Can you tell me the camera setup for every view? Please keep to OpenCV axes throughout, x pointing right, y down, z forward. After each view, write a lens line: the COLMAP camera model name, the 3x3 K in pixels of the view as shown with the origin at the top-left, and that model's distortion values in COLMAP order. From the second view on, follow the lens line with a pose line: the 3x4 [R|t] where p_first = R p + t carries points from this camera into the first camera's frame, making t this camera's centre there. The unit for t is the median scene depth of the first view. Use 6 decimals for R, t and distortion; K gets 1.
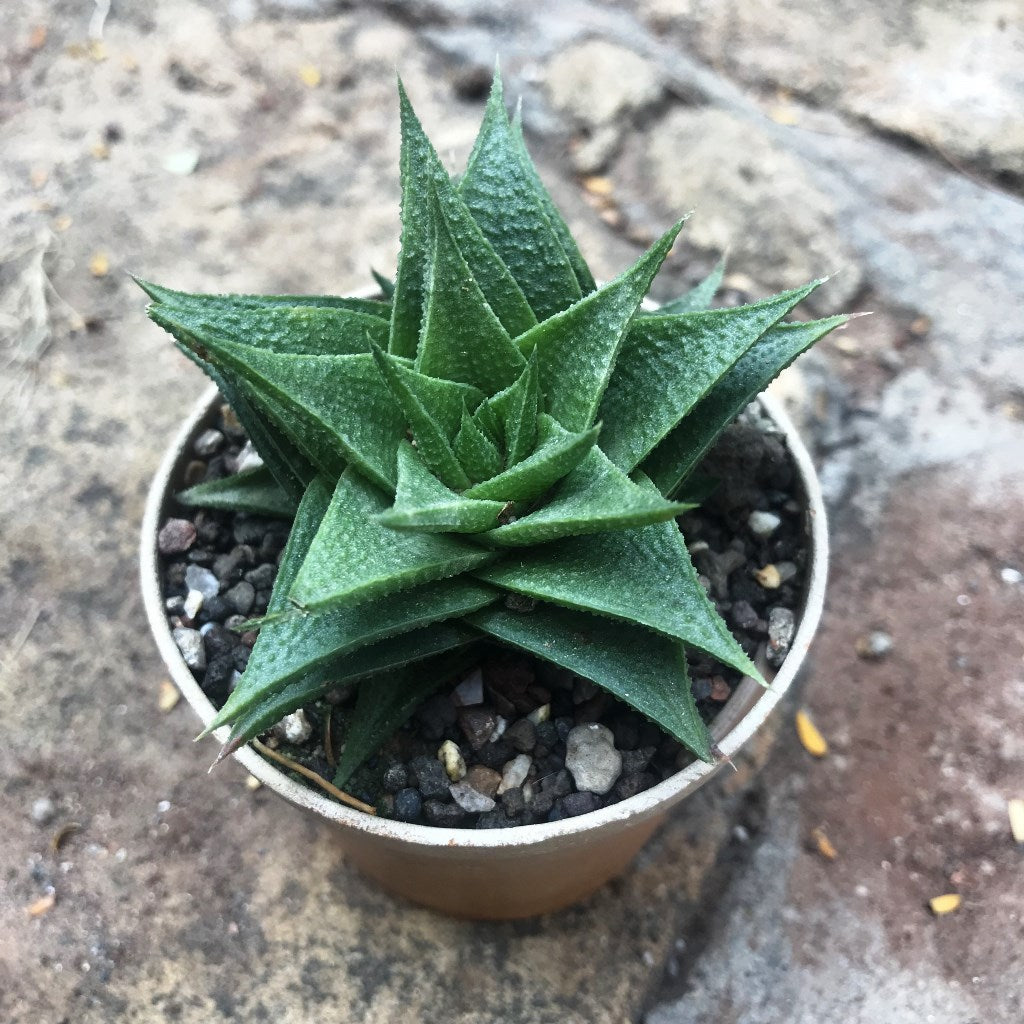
lens RADIAL K [[1161.7, 0, 515.8], [0, 1161.7, 499.6], [0, 0, 1]] dist [-0.061457, 0.060337]
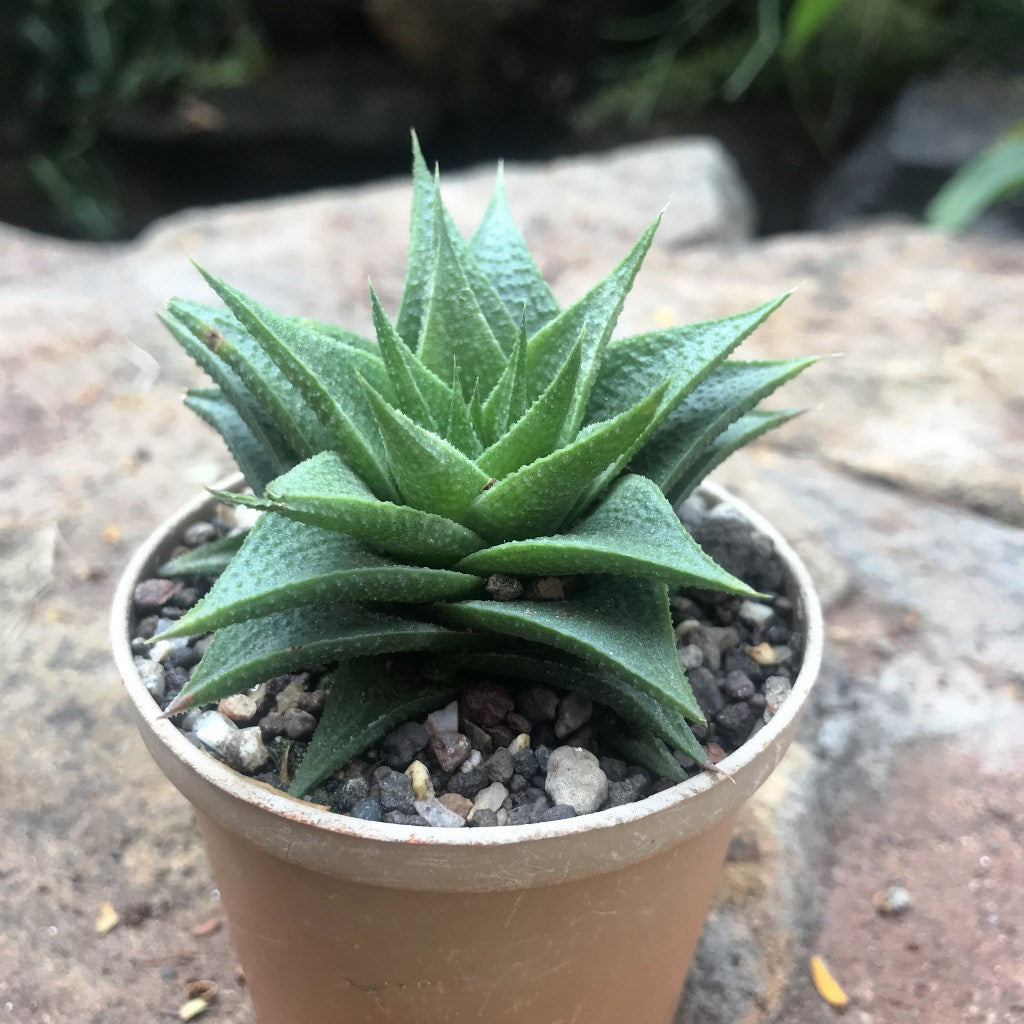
lens RADIAL K [[1161.7, 0, 515.8], [0, 1161.7, 499.6], [0, 0, 1]] dist [-0.061457, 0.060337]
pose [[0.999369, 0.034523, -0.008408, 0.018052], [-0.034801, 0.903221, -0.427763, 0.371179], [-0.007173, 0.427786, 0.903852, 0.082421]]
